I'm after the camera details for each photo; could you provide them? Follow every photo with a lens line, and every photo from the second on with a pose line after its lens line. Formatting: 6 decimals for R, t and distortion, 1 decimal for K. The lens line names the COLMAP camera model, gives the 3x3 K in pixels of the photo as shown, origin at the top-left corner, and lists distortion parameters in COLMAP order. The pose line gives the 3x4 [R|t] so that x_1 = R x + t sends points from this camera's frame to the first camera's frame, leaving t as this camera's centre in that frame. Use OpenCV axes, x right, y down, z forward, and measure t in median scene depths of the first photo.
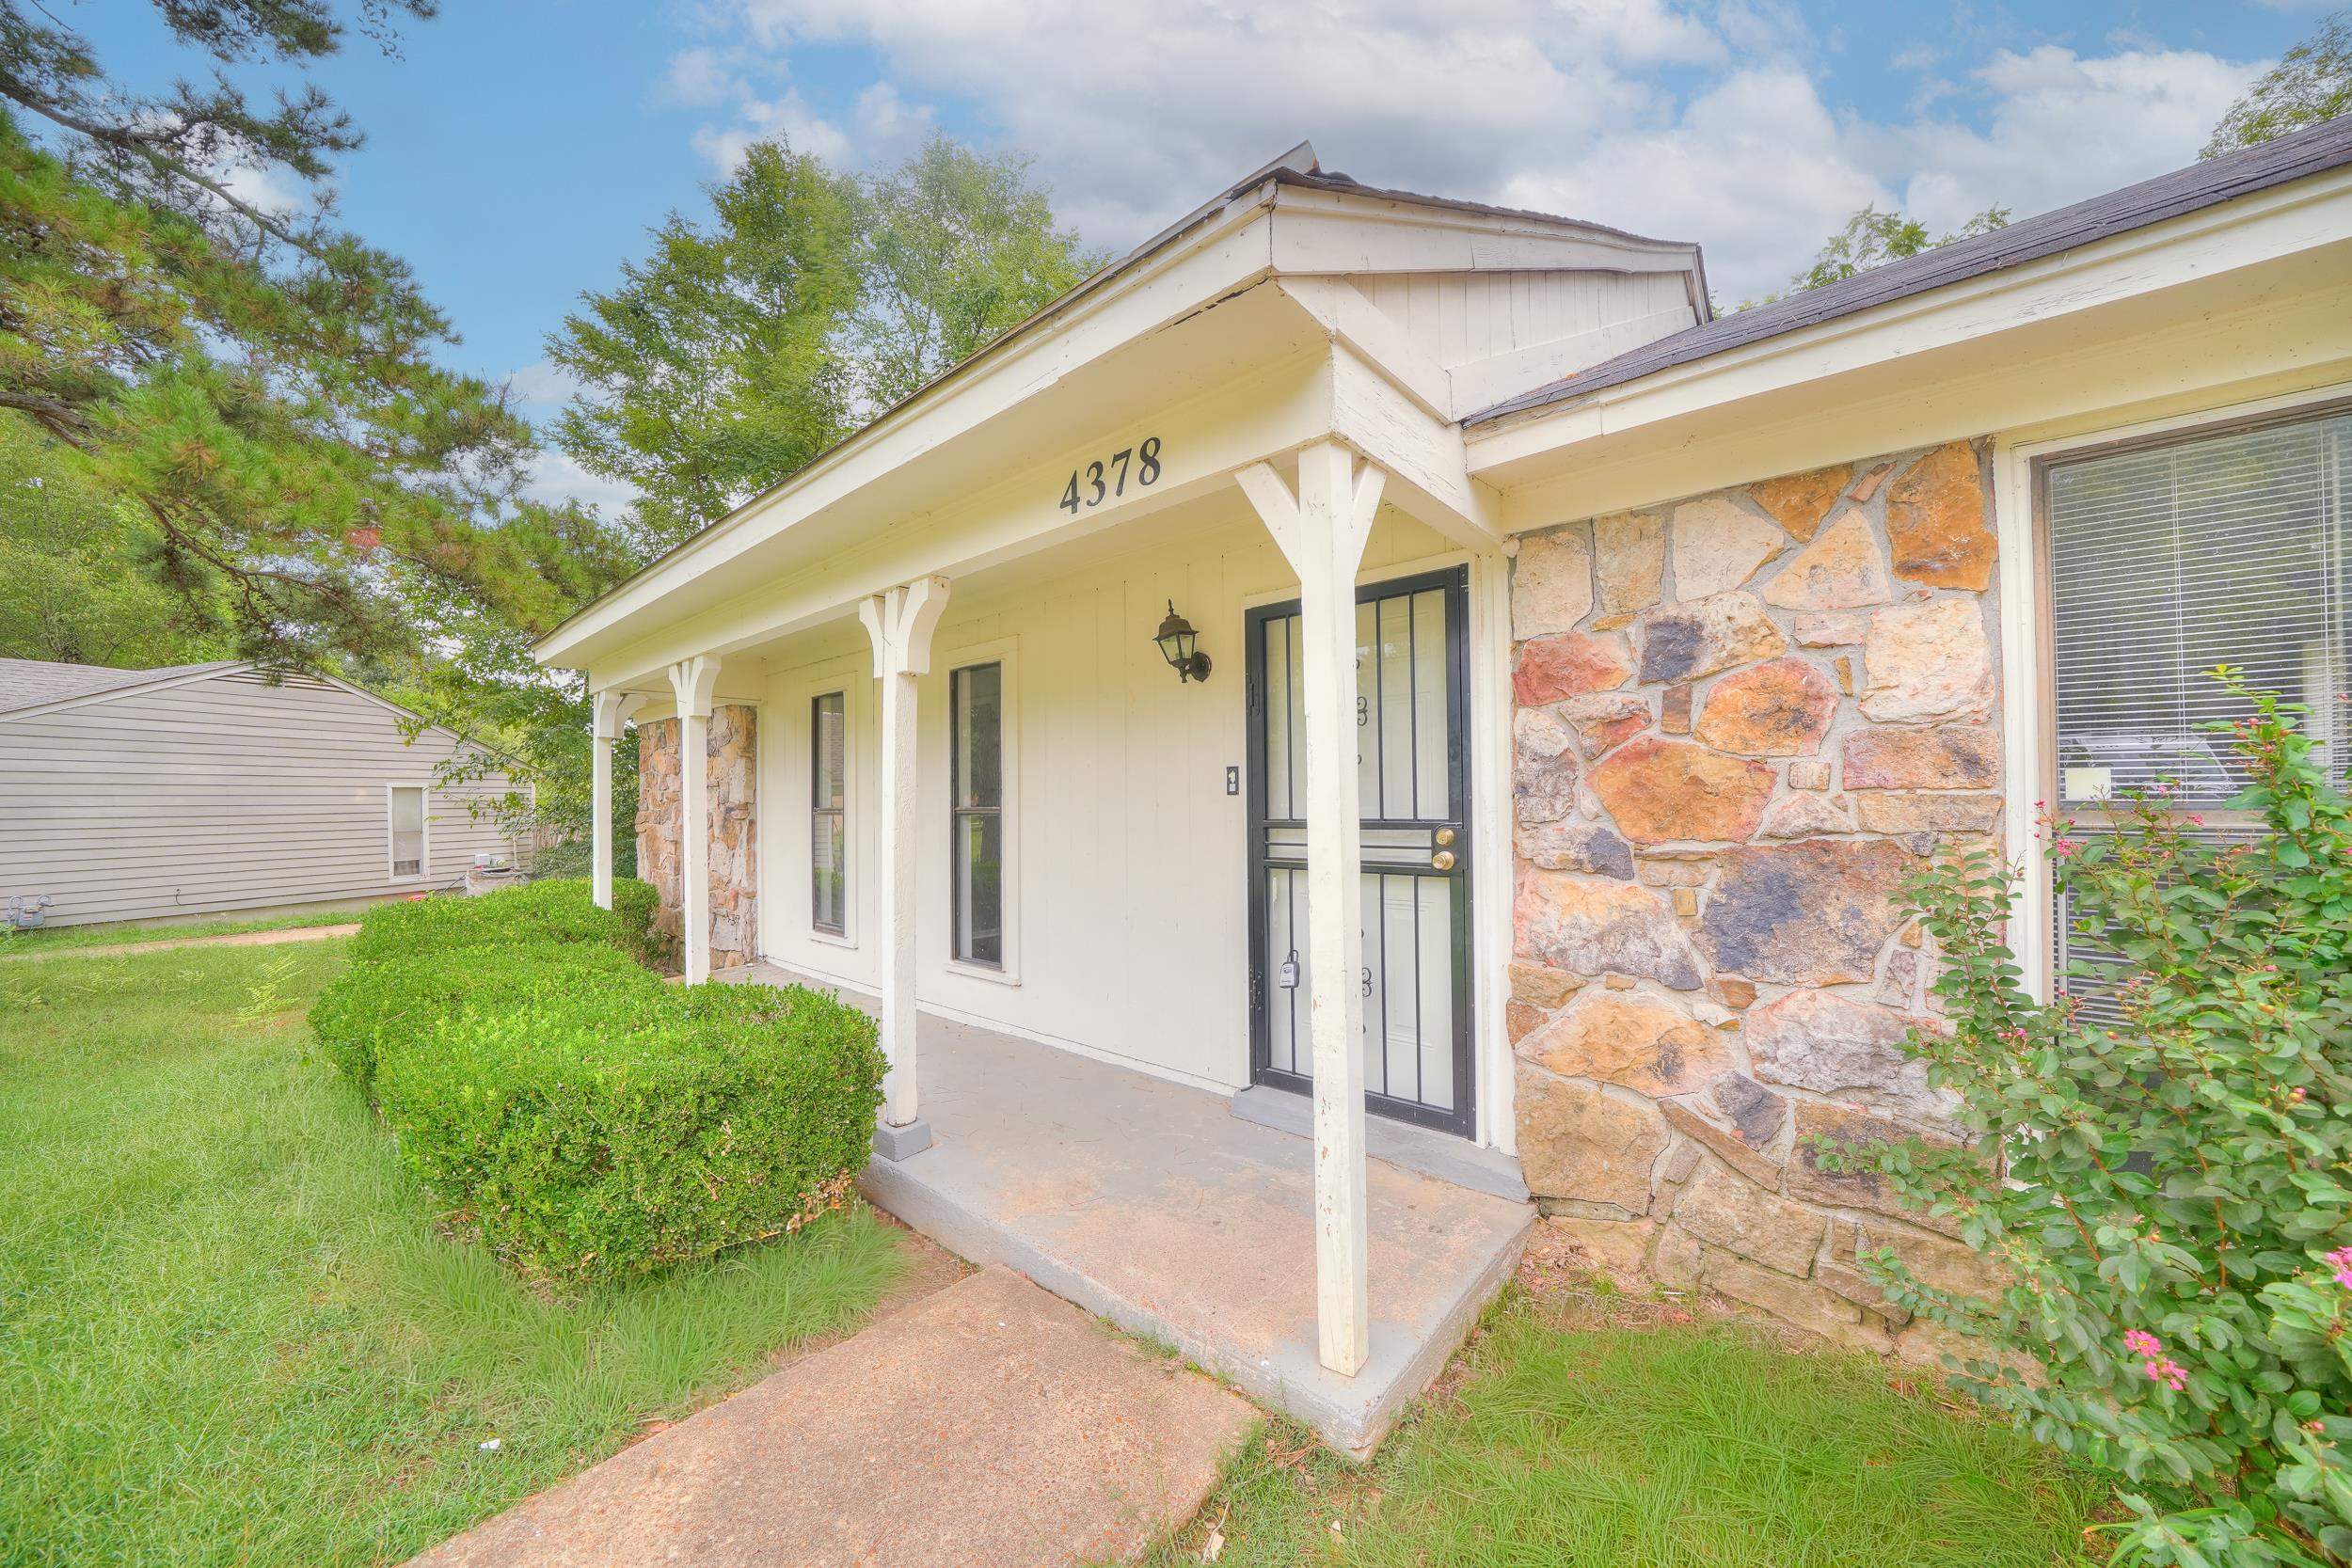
lens RADIAL K [[820.9, 0, 1179.2], [0, 820.9, 790.0], [0, 0, 1]] dist [-0.017524, 0.000173]
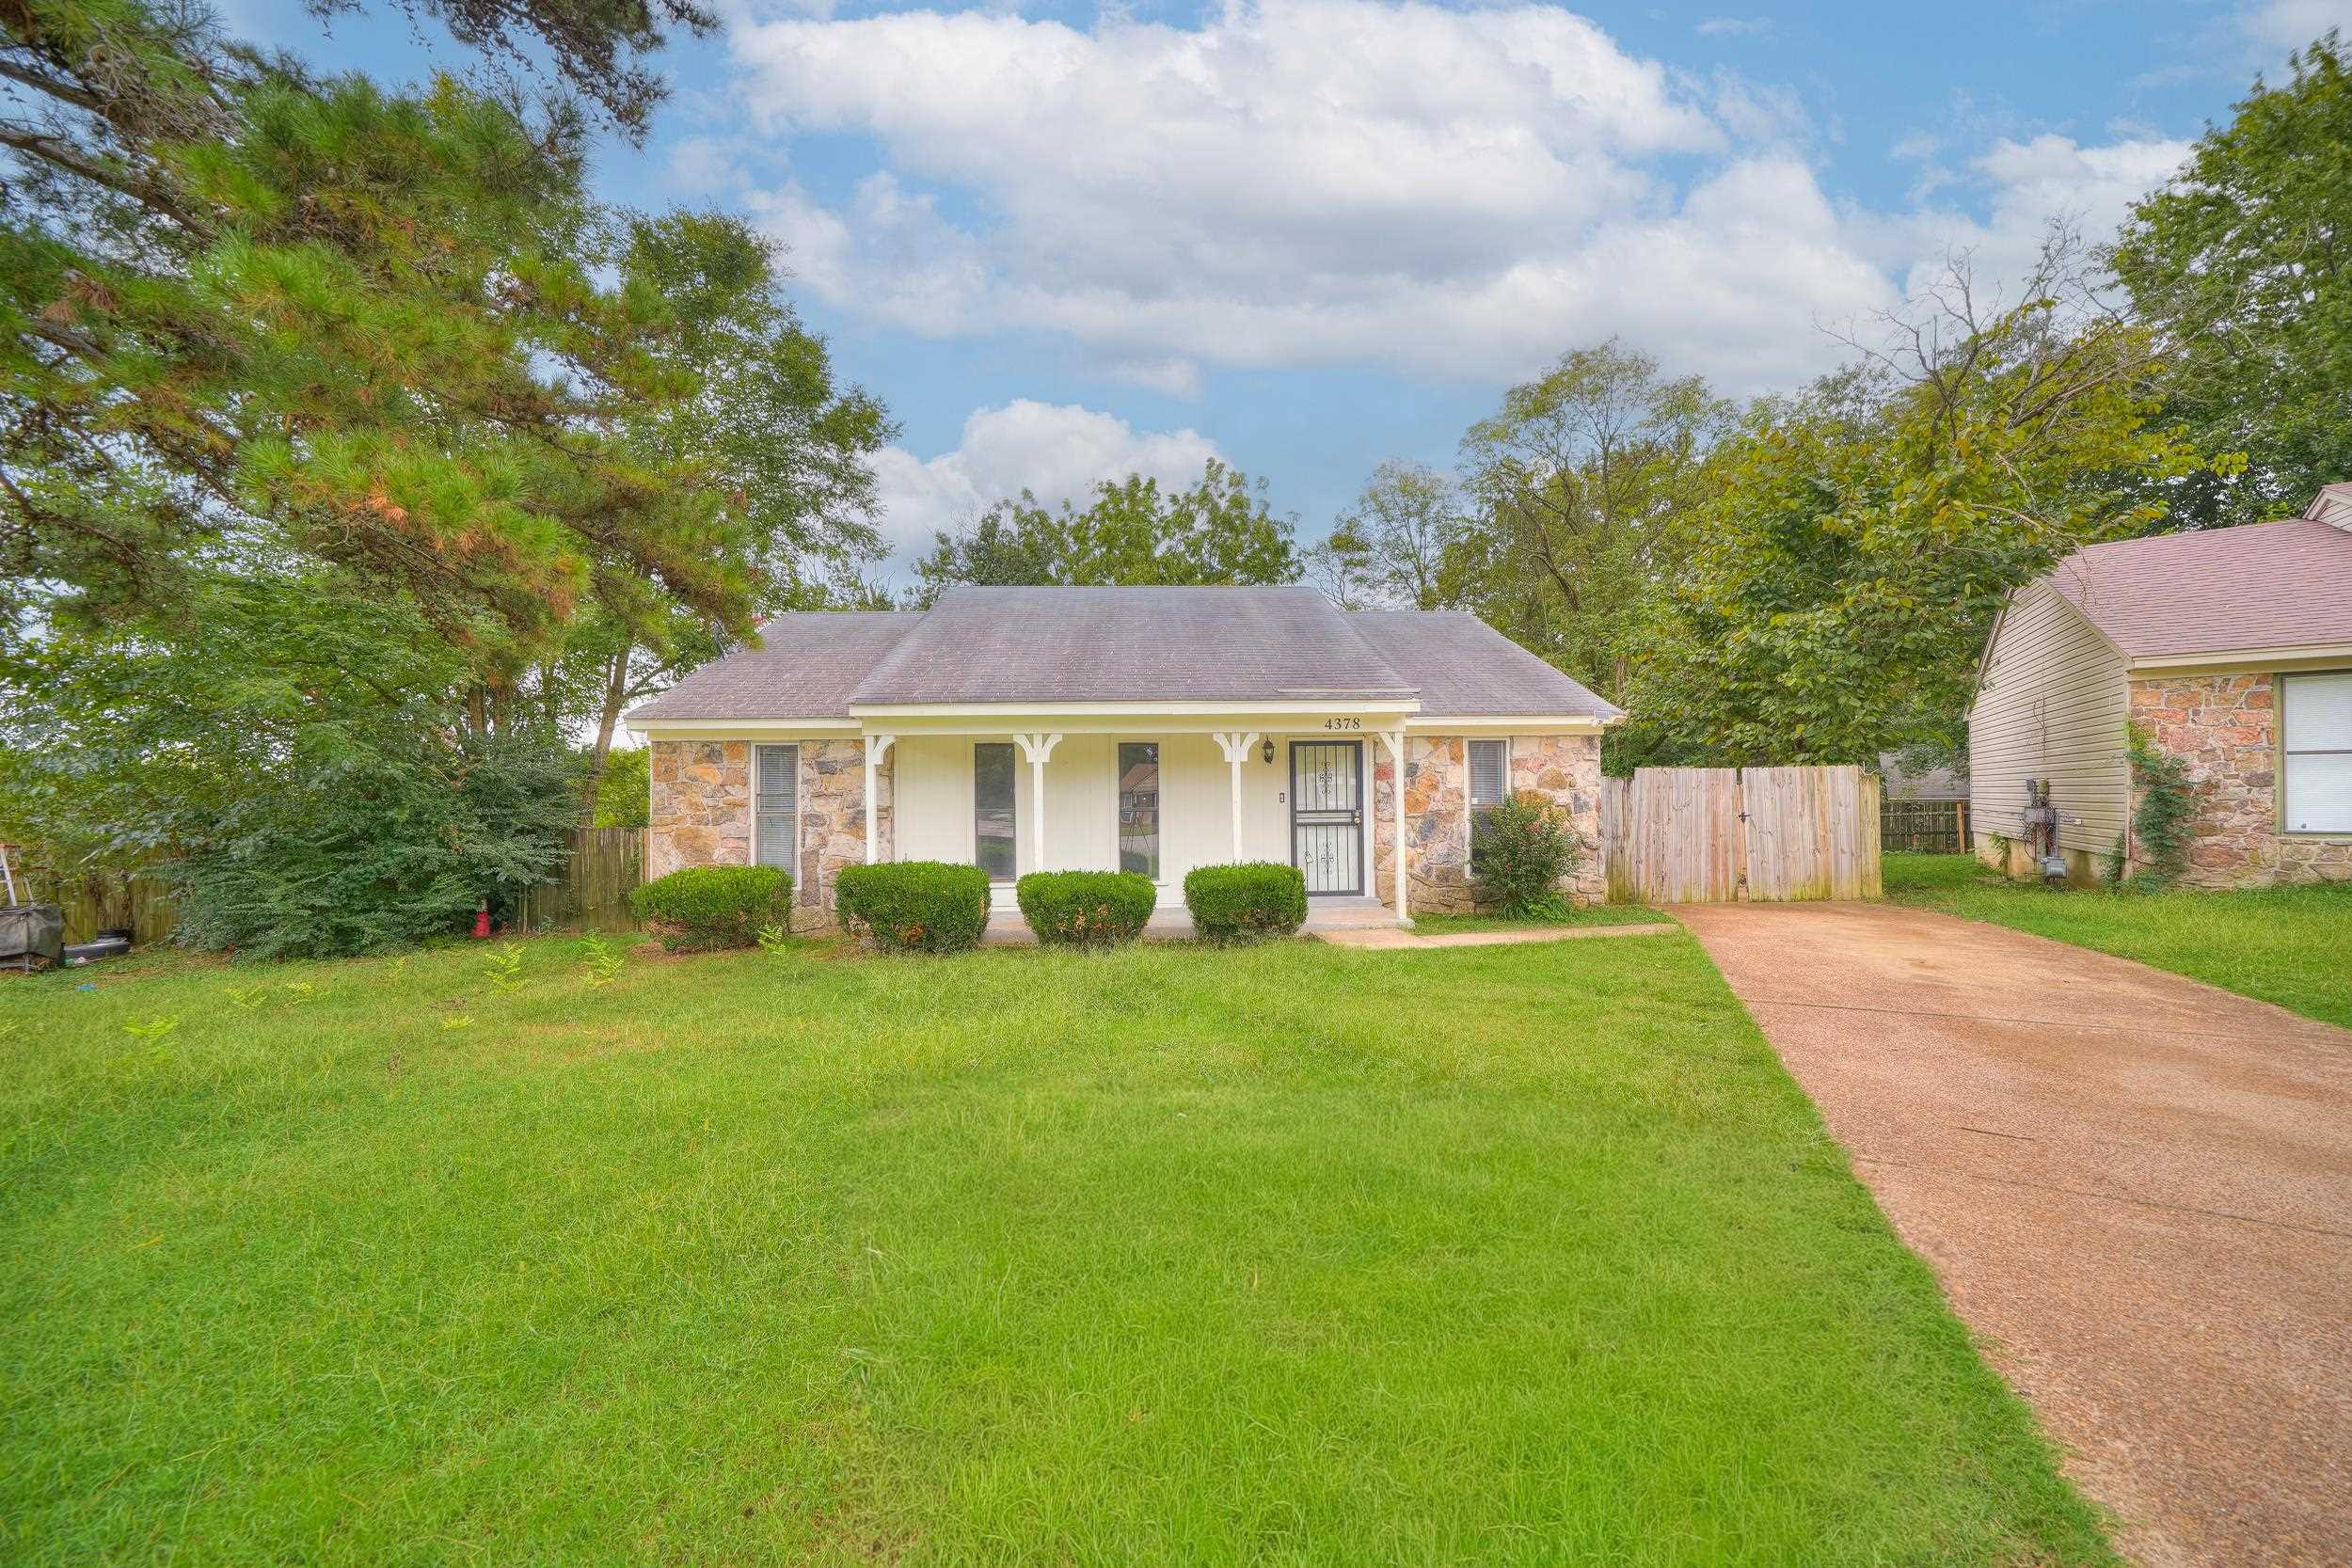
lens RADIAL K [[820.9, 0, 1179.2], [0, 820.9, 790.0], [0, 0, 1]] dist [-0.017524, 0.000173]
pose [[0.723992, 0.017628, 0.689583, -3.173975], [-0.006154, 0.999799, -0.019097, 0.027410], [-0.689781, 0.009583, 0.723954, -1.262958]]
